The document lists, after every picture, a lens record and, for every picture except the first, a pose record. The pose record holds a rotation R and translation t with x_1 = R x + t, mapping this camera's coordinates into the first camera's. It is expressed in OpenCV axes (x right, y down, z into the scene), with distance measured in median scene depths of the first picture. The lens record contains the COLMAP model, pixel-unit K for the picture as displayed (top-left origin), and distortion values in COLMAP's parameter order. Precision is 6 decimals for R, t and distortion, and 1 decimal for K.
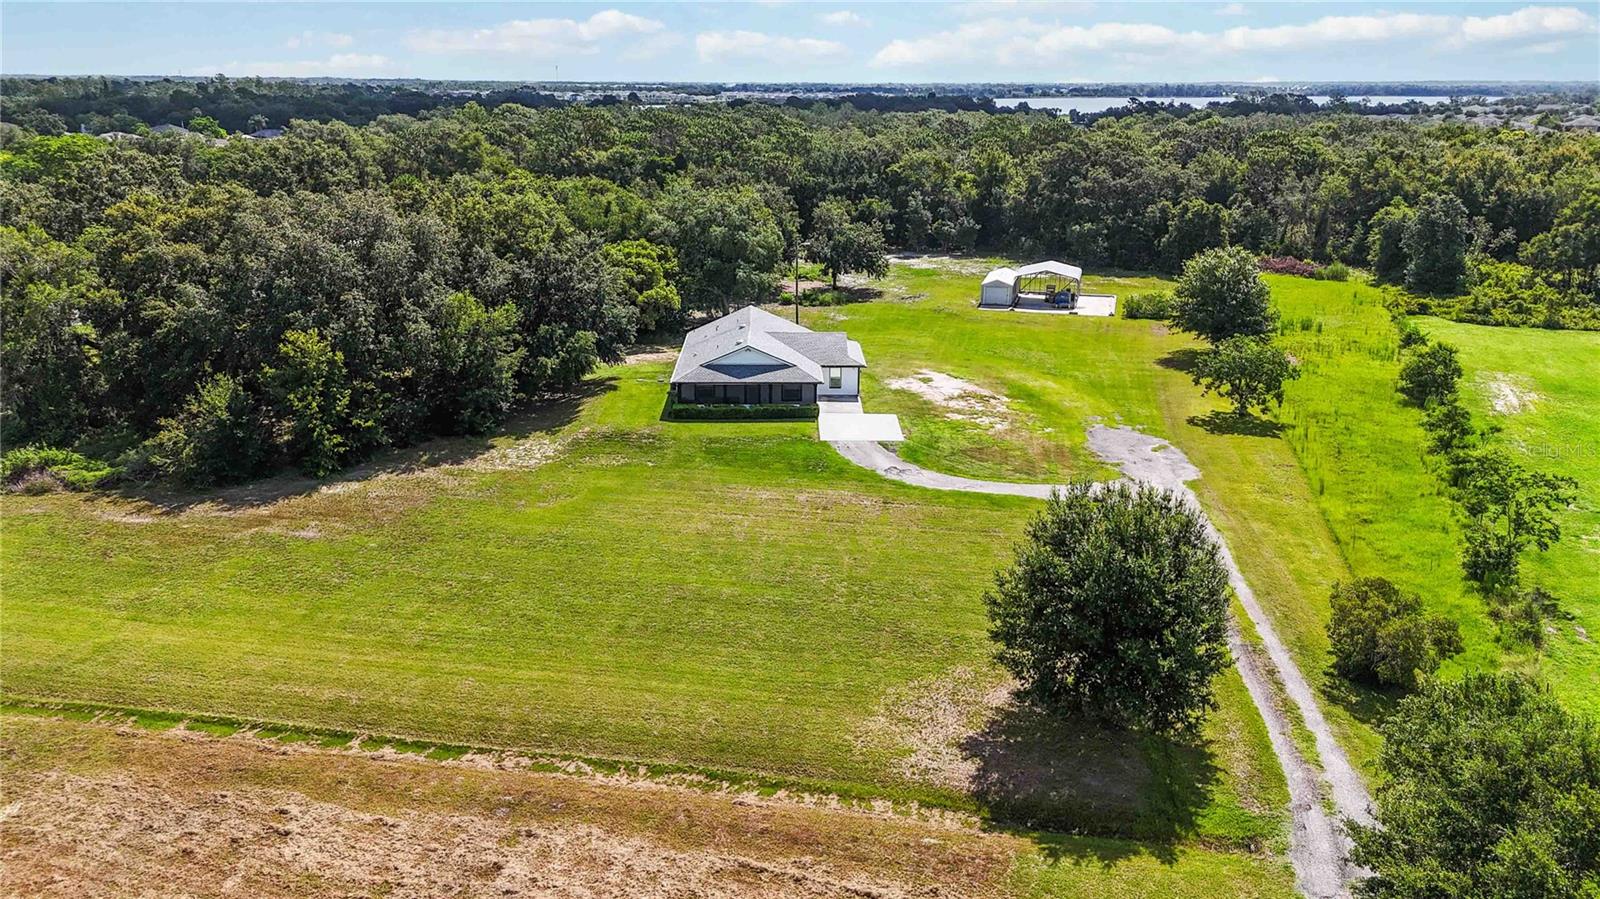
lens RADIAL K [[1180.4, 0, 800.0], [0, 1180.4, 449.5], [0, 0, 1]] dist [0.096286, -0.094611]
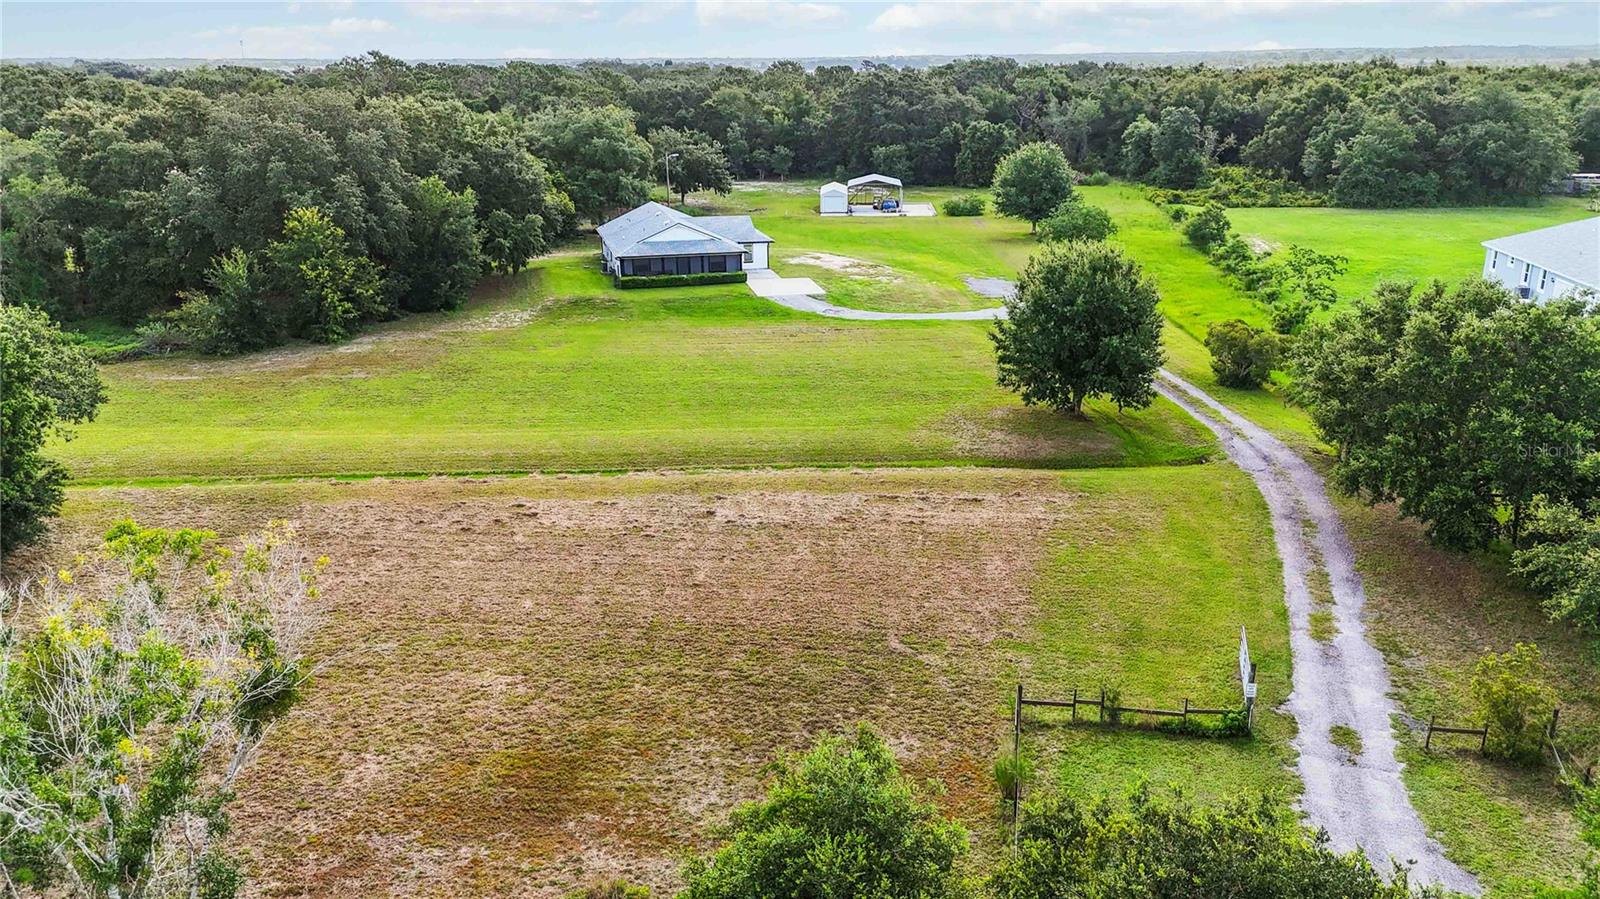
lens RADIAL K [[1180.4, 0, 800.0], [0, 1180.4, 449.5], [0, 0, 1]] dist [0.096286, -0.094611]
pose [[0.974218, -0.082648, 0.209927, -0.143180], [0.078756, 0.996532, 0.026848, 0.082610], [-0.211418, -0.009623, 0.977348, -0.112998]]
